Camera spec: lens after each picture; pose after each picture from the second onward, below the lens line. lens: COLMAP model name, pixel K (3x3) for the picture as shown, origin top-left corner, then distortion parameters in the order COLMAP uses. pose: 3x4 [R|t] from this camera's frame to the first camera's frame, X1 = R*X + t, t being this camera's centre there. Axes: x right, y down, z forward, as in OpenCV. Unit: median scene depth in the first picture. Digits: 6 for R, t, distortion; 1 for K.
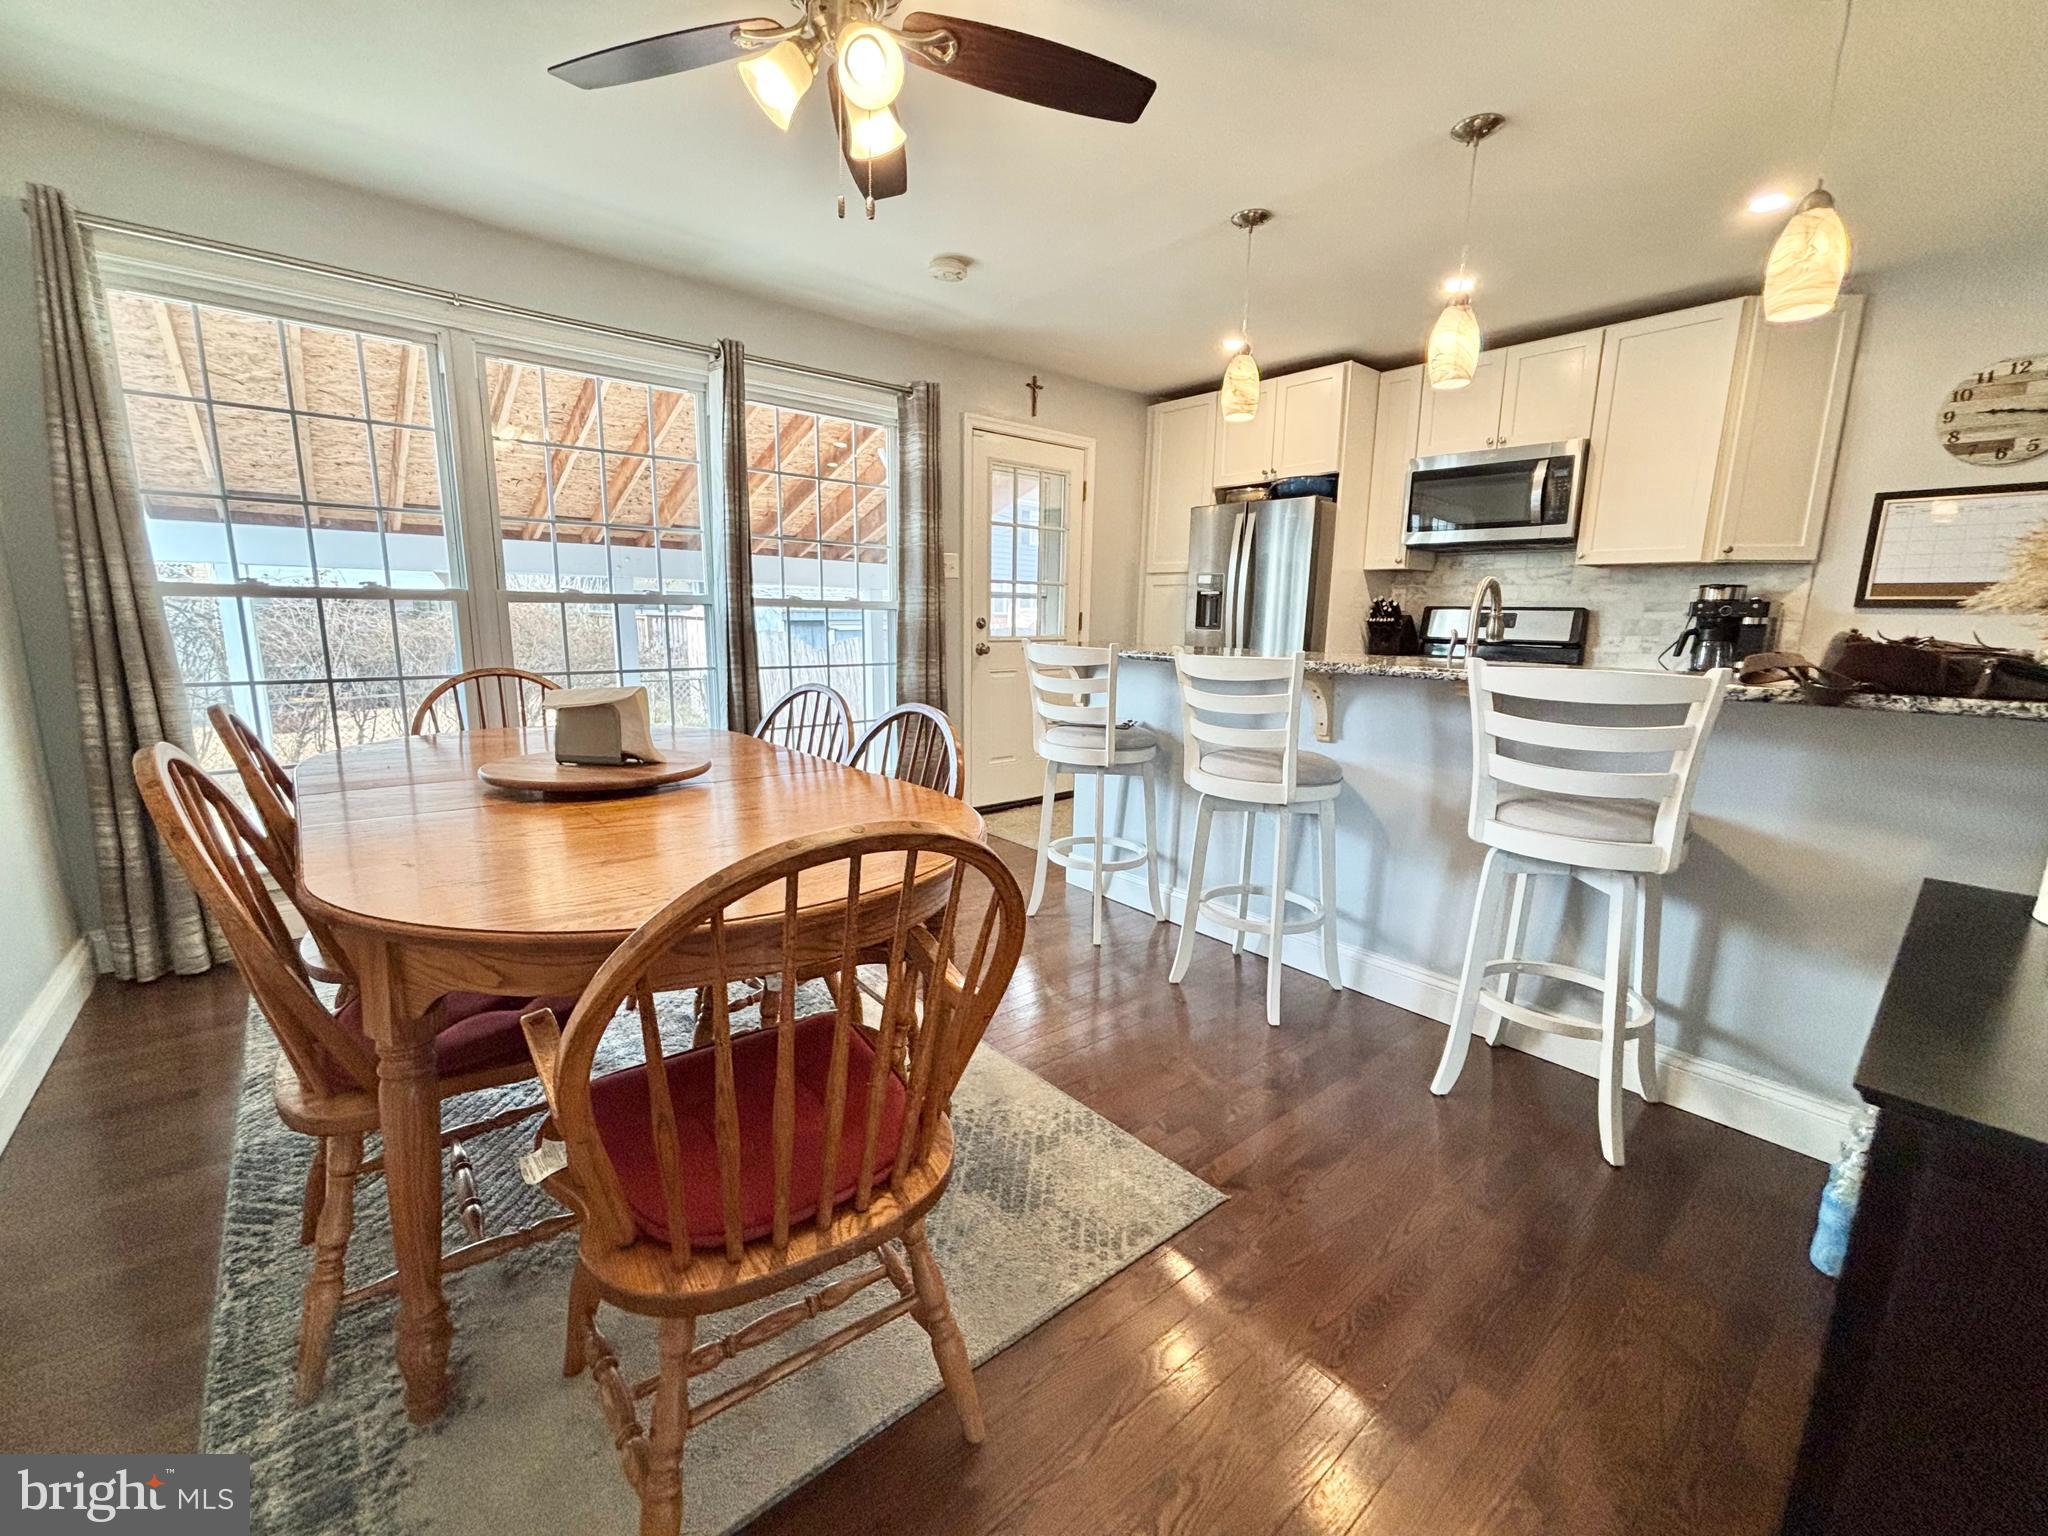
lens RADIAL K [[827.7, 0, 1021.5], [0, 827.7, 763.0], [0, 0, 1]] dist [0.007621, -0.002122]
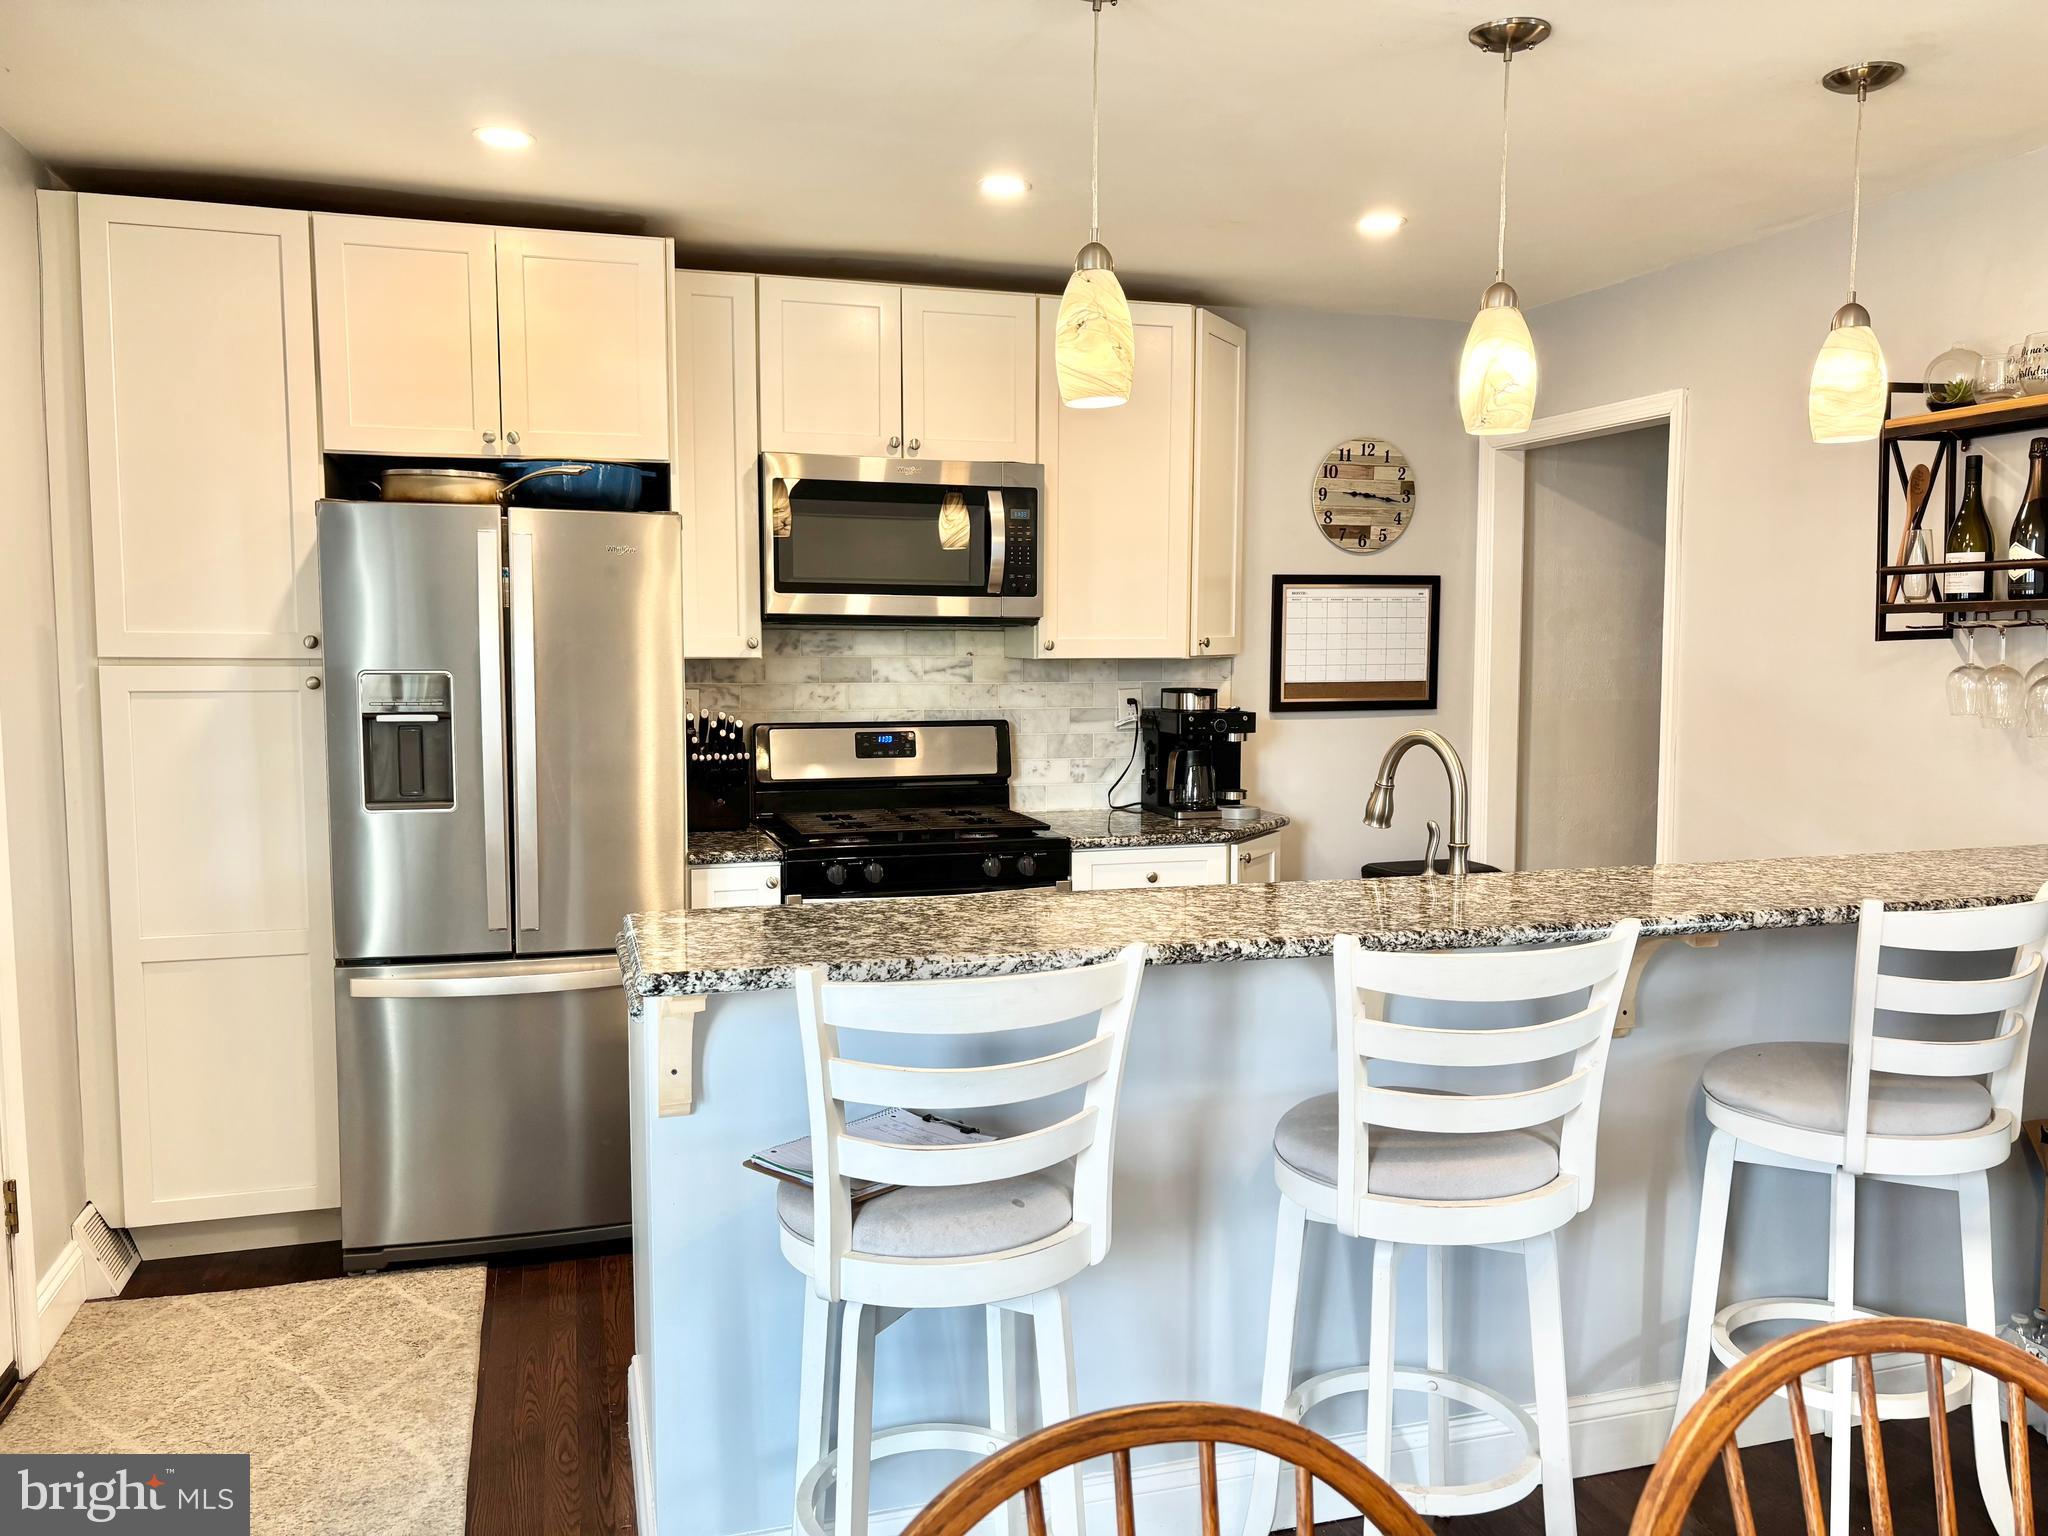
lens RADIAL K [[1561.2, 0, 1021.3], [0, 1561.2, 771.1], [0, 0, 1]] dist [0.025179, 0.005461]
pose [[0.383812, -0.096864, 0.918317, -0.597799], [0.173622, 0.984316, 0.031260, -0.273175], [-0.906942, 0.147442, 0.394610, 0.789705]]
